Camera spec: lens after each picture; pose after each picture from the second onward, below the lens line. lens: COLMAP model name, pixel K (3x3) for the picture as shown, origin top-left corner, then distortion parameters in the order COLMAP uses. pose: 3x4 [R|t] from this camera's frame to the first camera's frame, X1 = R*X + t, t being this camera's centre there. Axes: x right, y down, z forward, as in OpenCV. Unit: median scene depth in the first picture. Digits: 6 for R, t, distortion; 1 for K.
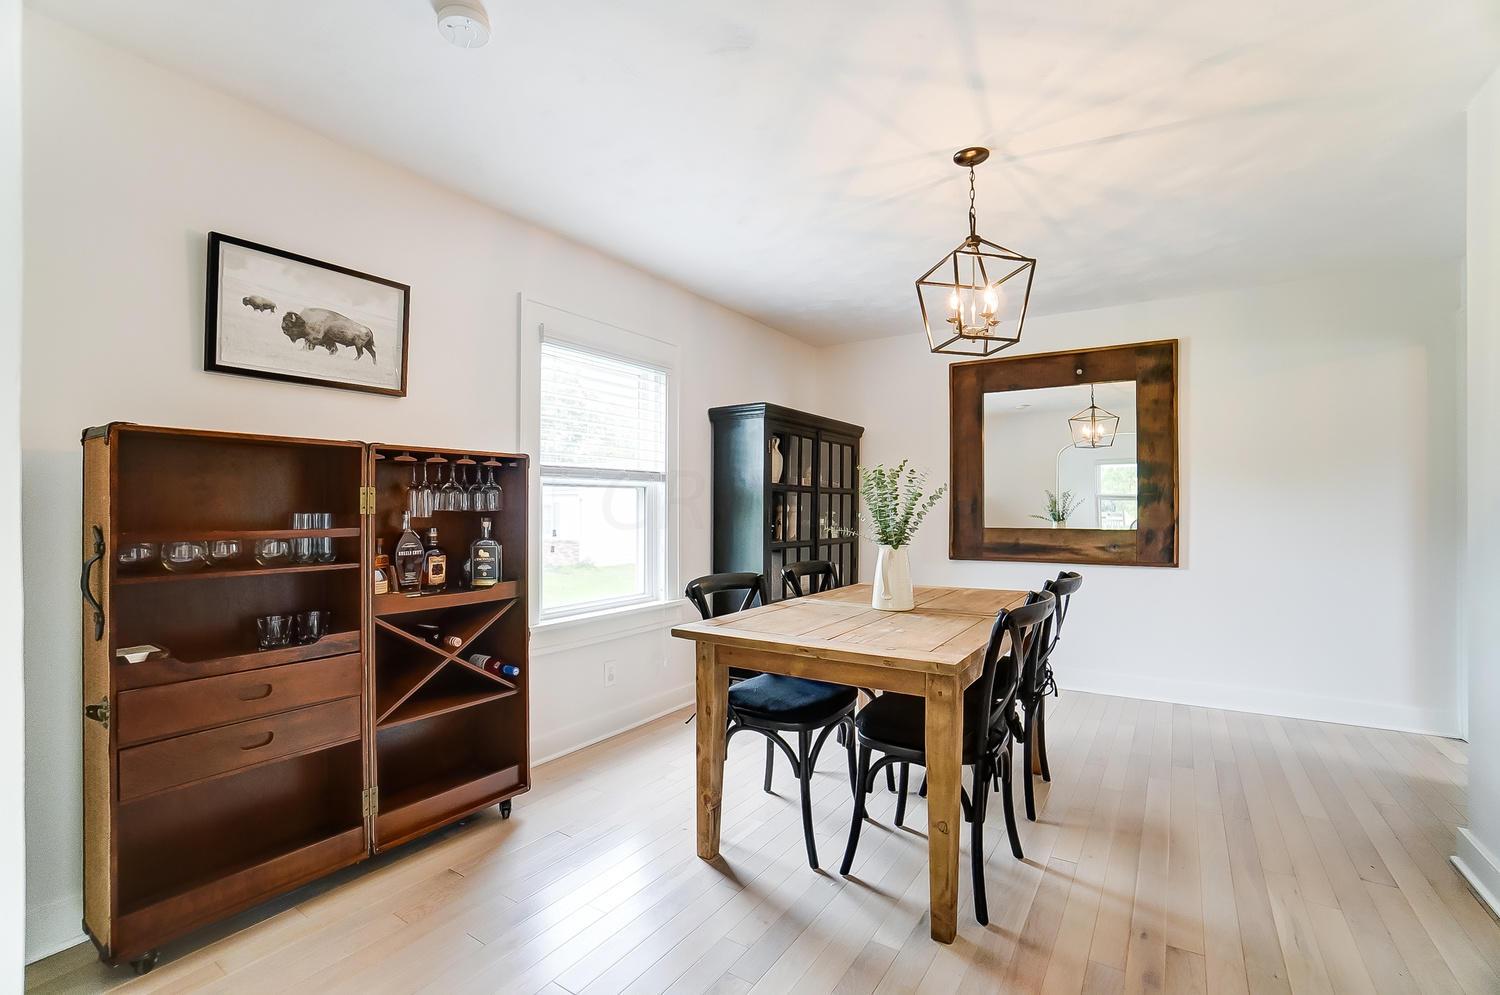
lens RADIAL K [[669.7, 0, 733.8], [0, 669.7, 507.8], [0, 0, 1]] dist [-0.061777, 0.016593]
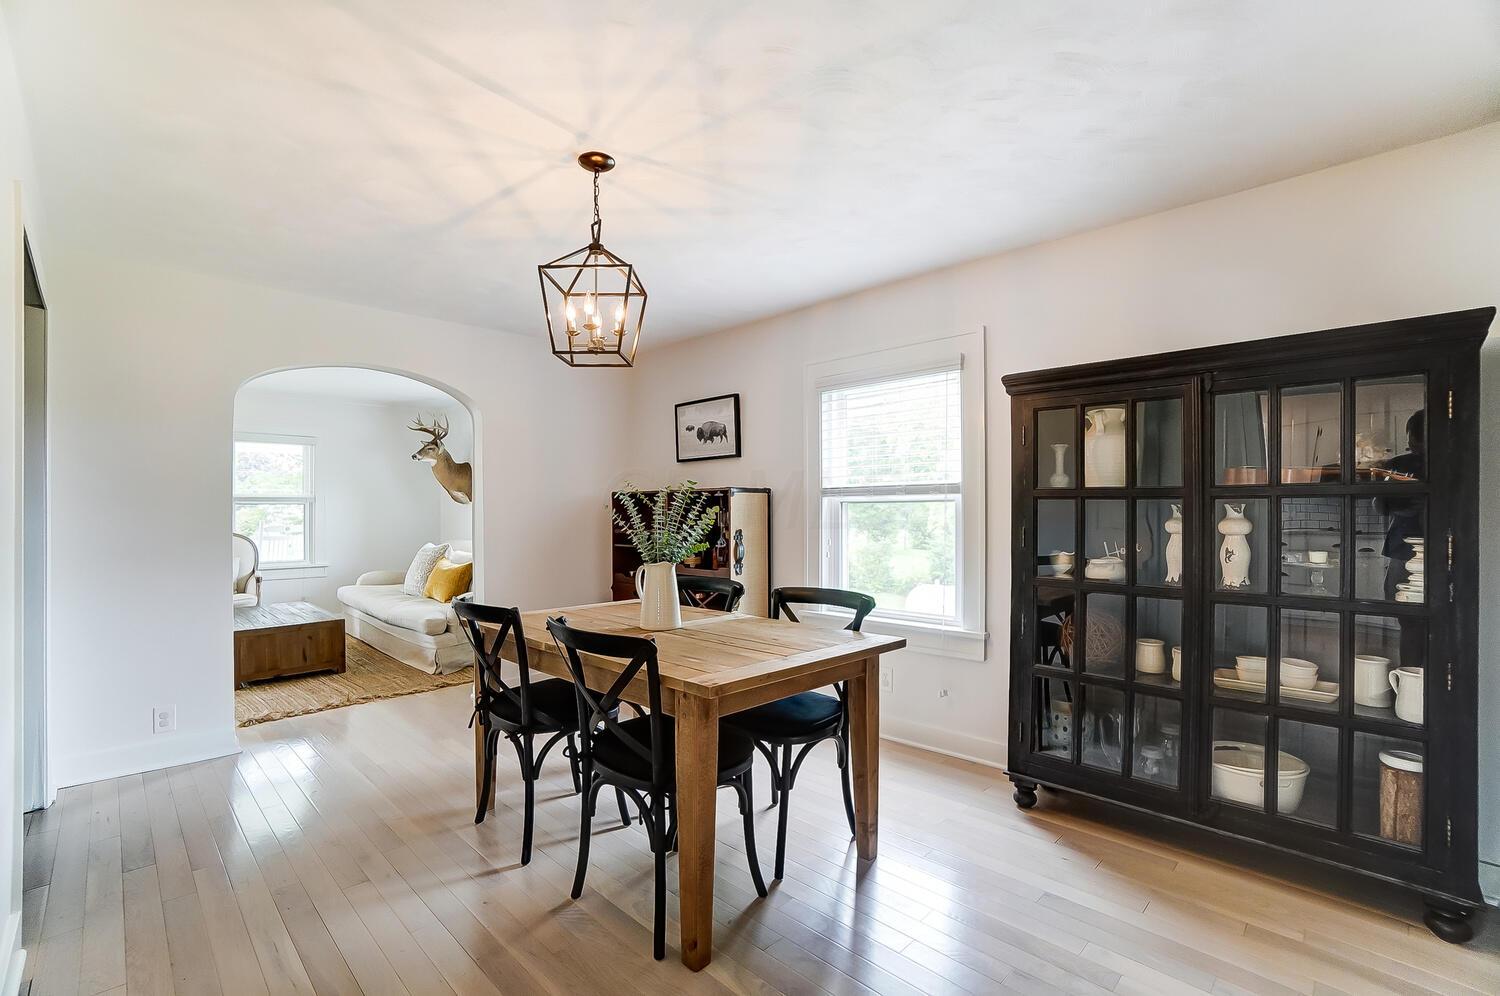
lens RADIAL K [[669.7, 0, 733.8], [0, 669.7, 508.3], [0, 0, 1]] dist [-0.061777, 0.016593]
pose [[-0.201910, -0.005571, -0.979388, 1.309575], [0.002925, 0.999976, -0.006291, -0.025709], [0.979400, -0.004135, -0.201889, 1.441850]]
